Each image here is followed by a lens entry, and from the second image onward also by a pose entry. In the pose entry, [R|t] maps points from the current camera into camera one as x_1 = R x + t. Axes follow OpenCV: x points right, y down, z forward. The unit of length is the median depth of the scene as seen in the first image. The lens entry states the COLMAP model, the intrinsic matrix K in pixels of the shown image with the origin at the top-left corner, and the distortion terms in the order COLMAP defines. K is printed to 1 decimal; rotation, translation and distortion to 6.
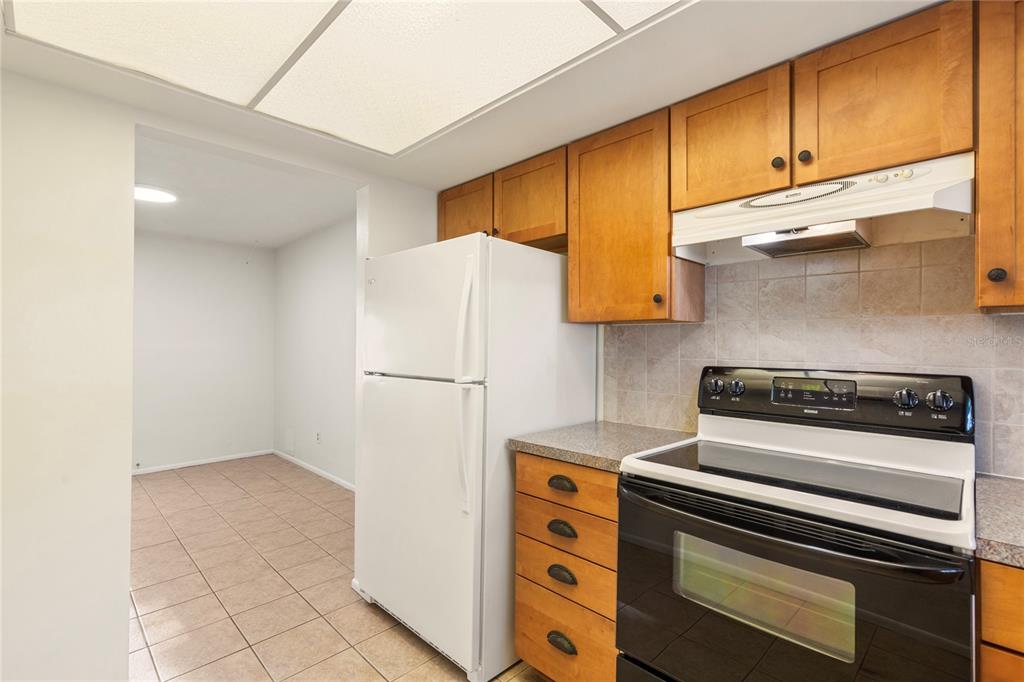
lens RADIAL K [[465.1, 0, 505.6], [0, 465.1, 344.4], [0, 0, 1]] dist [0.002695, 0.000673]
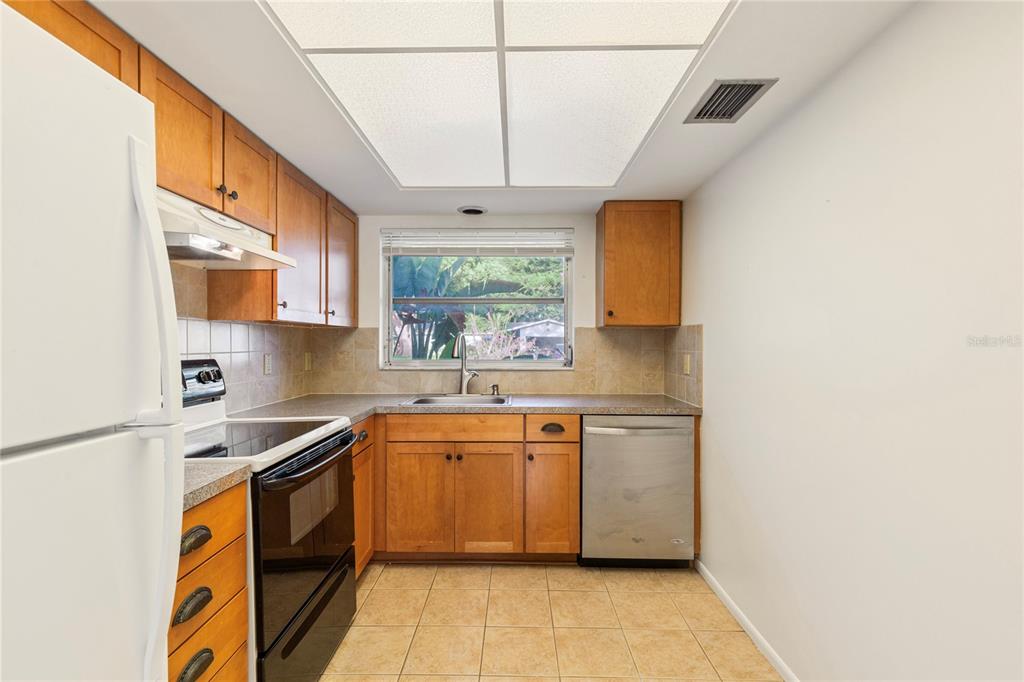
lens RADIAL K [[466.8, 0, 508.6], [0, 466.8, 323.2], [0, 0, 1]] dist [0.013214, -0.000308]
pose [[-0.701791, 0.027066, 0.711868, -0.769962], [0.004876, 0.999437, -0.033192, -0.005246], [-0.712366, -0.019823, -0.701528, 1.307456]]
